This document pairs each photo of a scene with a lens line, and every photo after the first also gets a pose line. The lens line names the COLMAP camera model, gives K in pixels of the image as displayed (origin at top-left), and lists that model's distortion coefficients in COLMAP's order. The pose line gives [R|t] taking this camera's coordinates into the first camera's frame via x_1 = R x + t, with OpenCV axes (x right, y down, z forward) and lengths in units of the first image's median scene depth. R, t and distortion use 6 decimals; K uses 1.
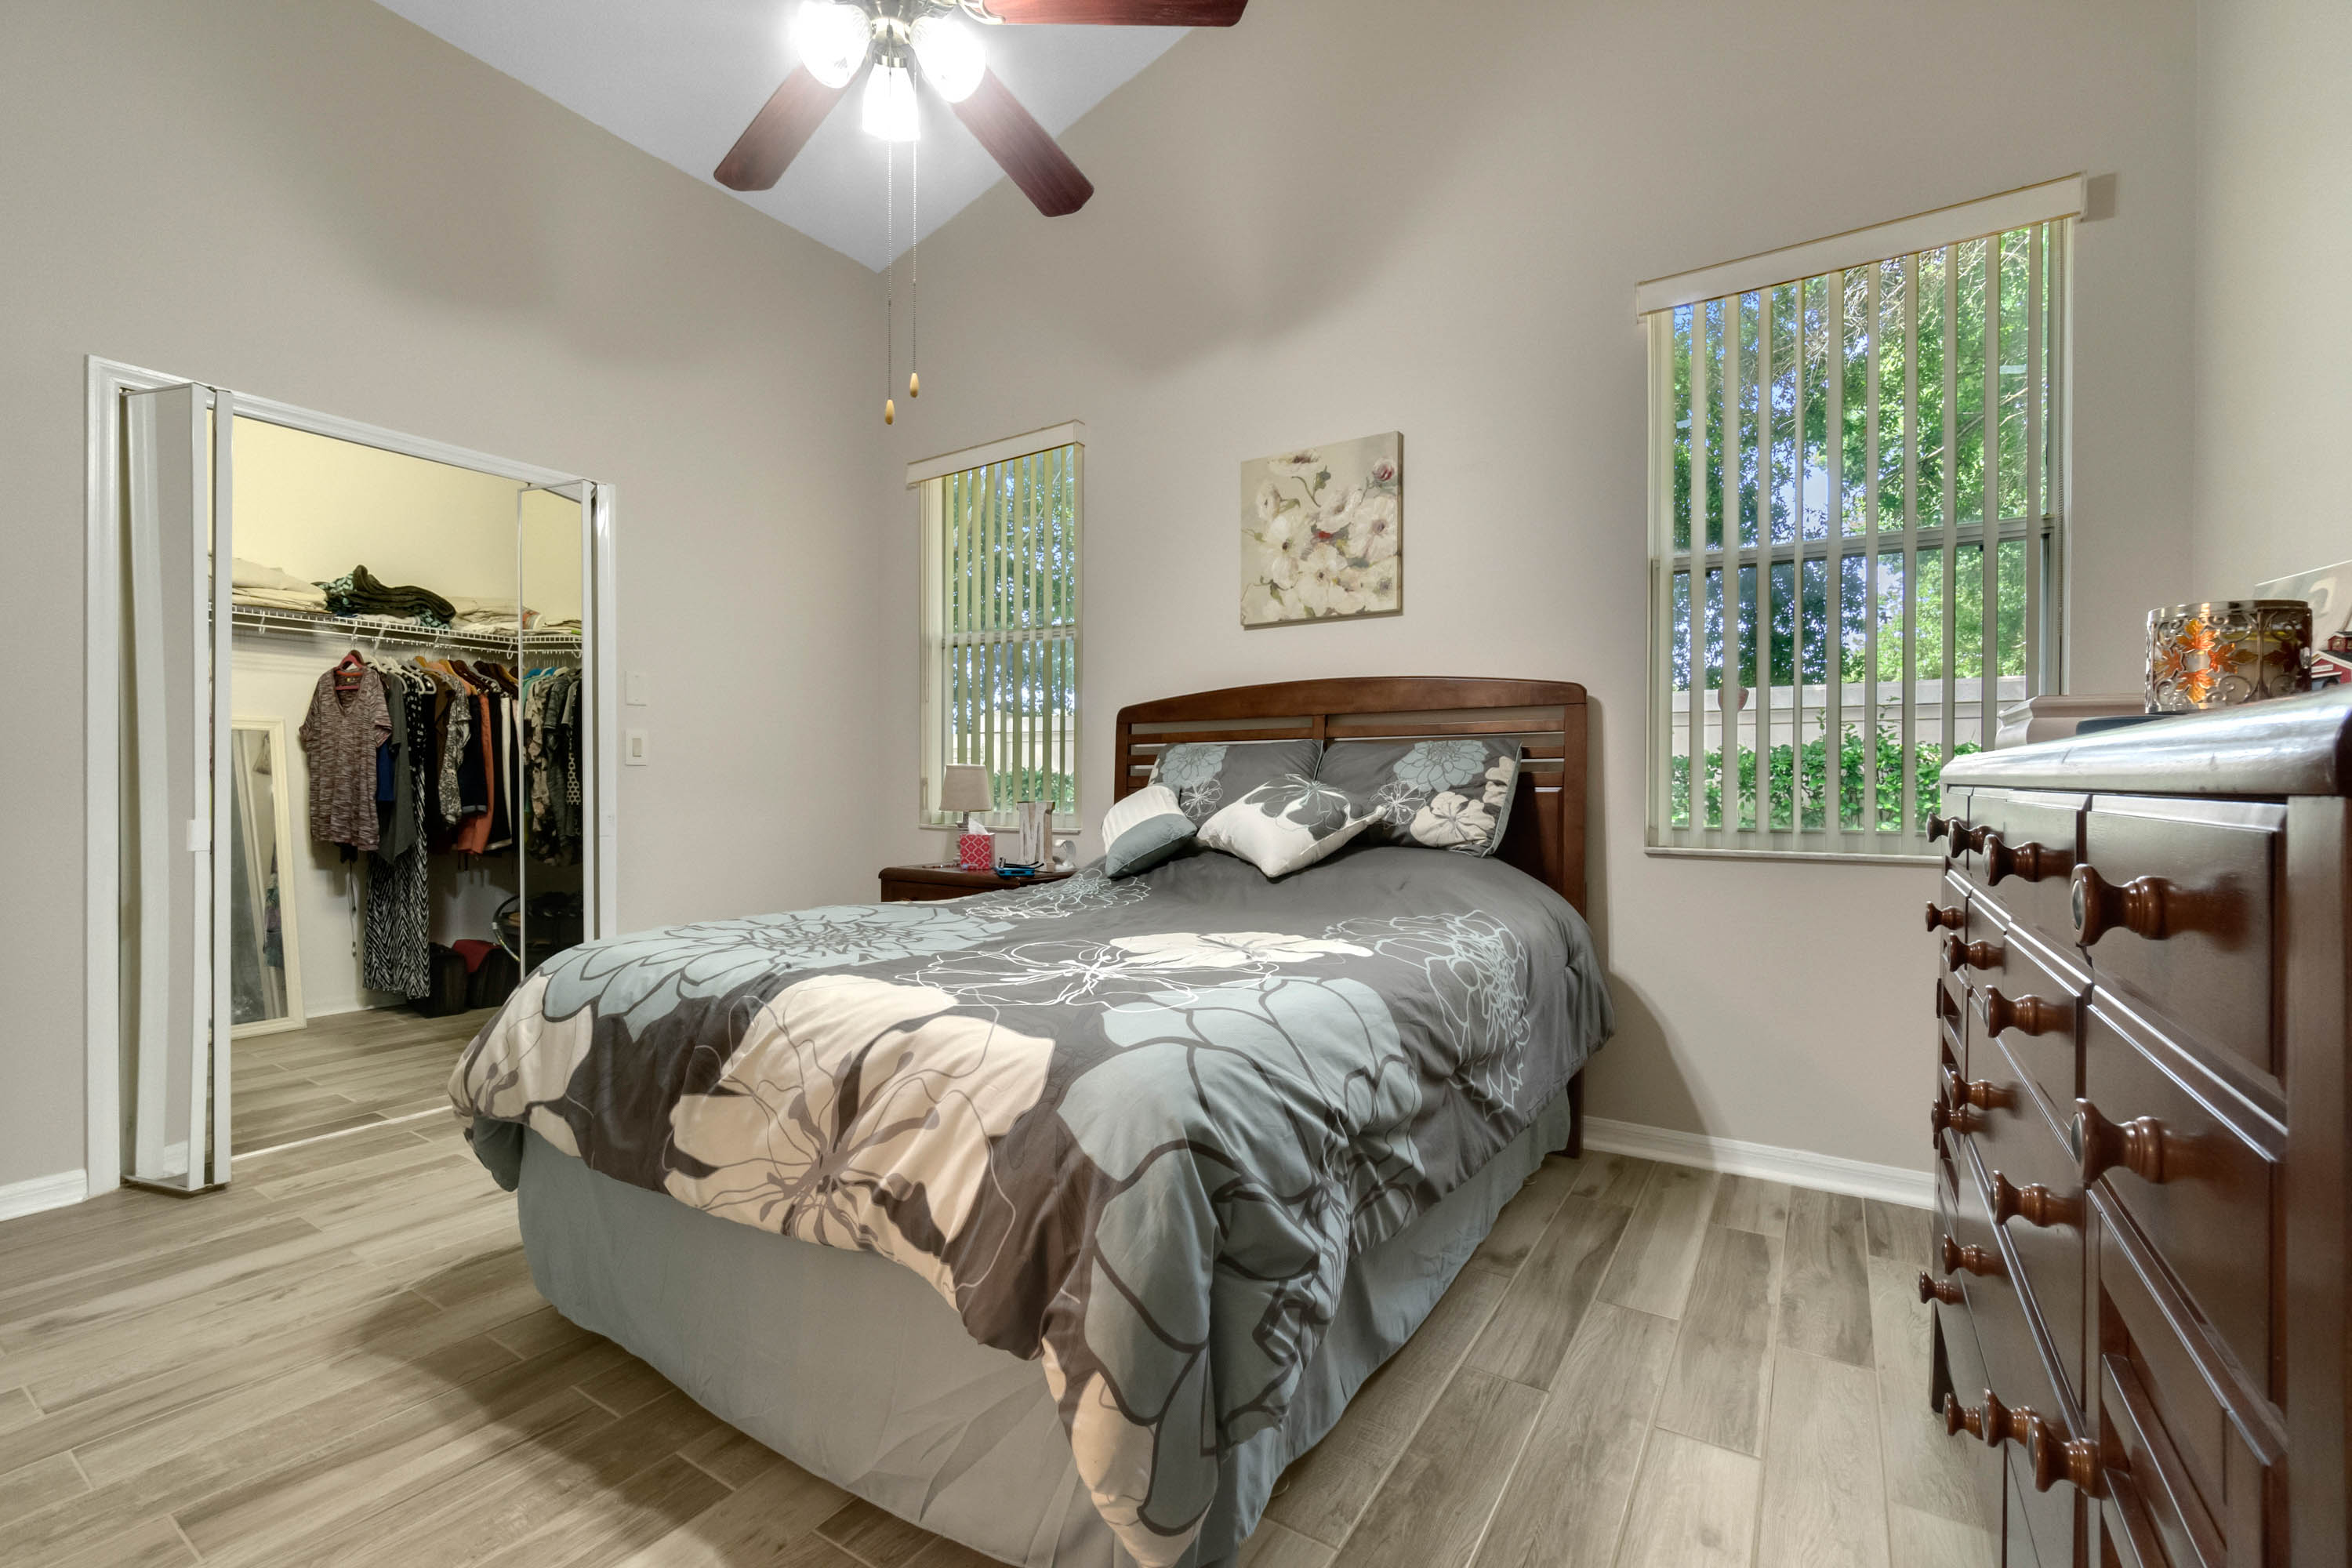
lens RADIAL K [[1021.2, 0, 1165.3], [0, 1021.2, 786.7], [0, 0, 1]] dist [-0.002077, 0.000205]
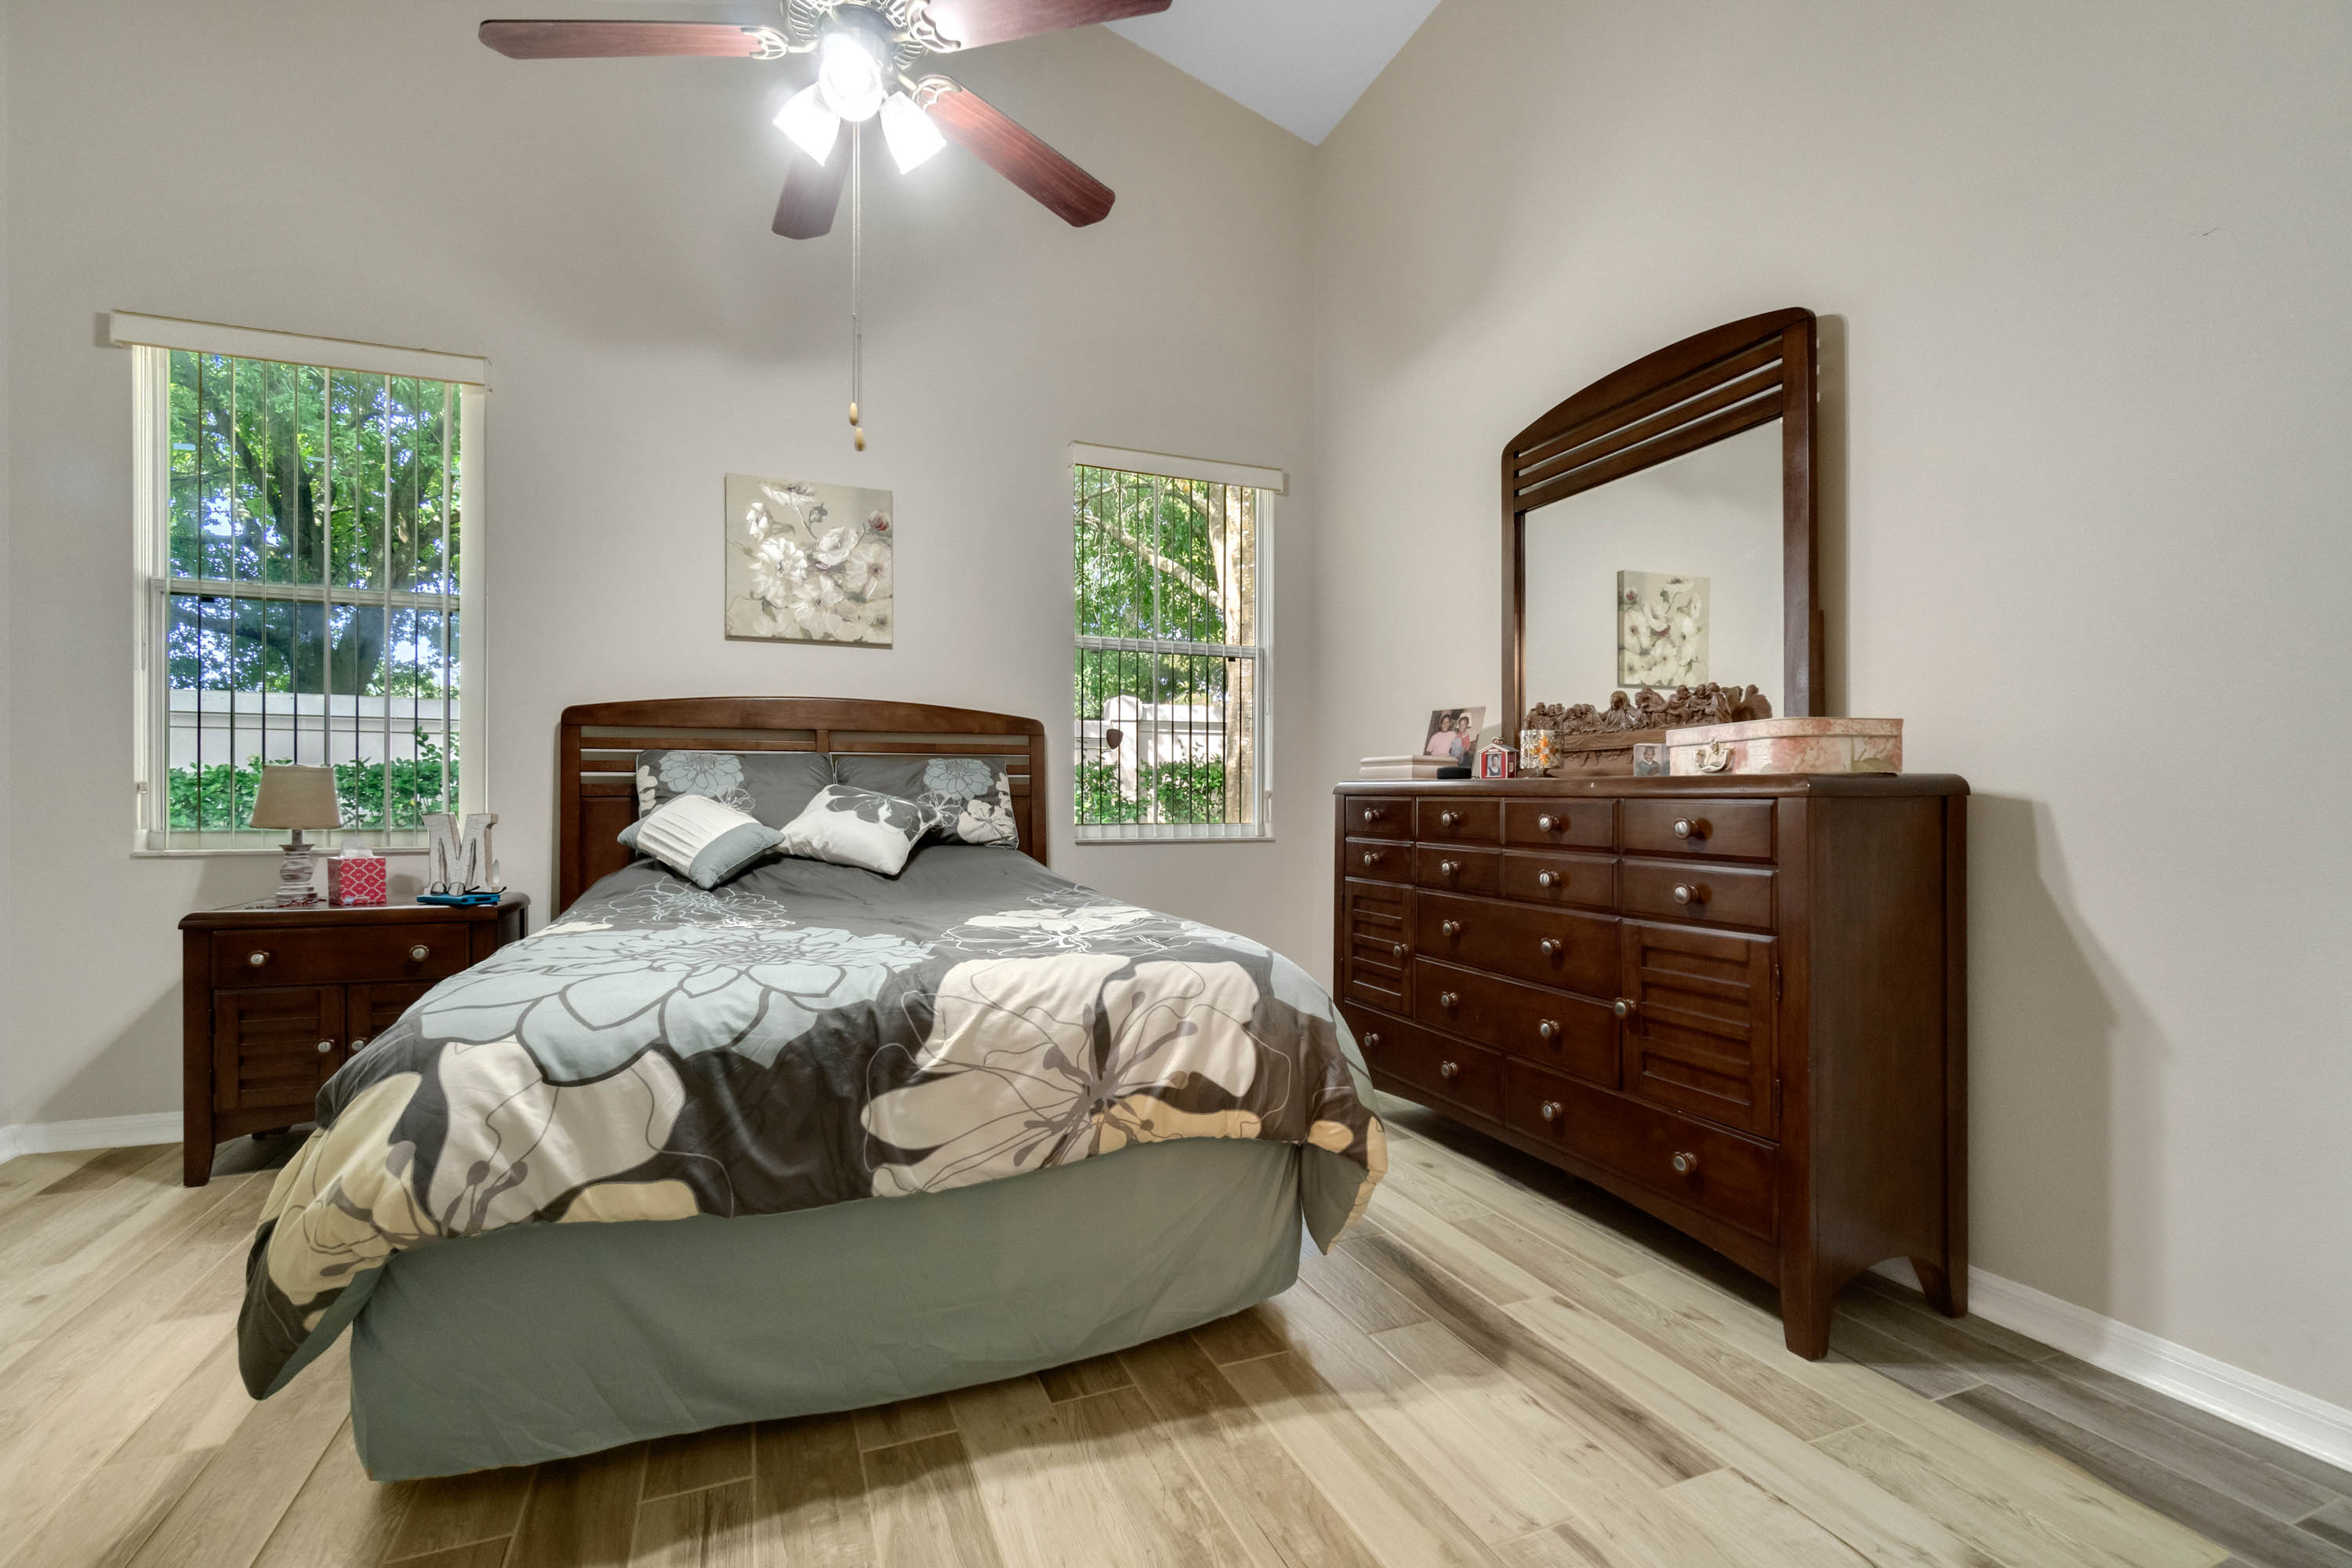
lens RADIAL K [[1021.2, 0, 1157.7], [0, 1021.2, 791.3], [0, 0, 1]] dist [-0.002077, 0.000205]
pose [[0.566828, 0.004197, 0.823826, -0.997468], [-0.000446, 0.999988, -0.004787, 0.000224], [-0.823836, 0.002346, 0.566823, 0.156467]]
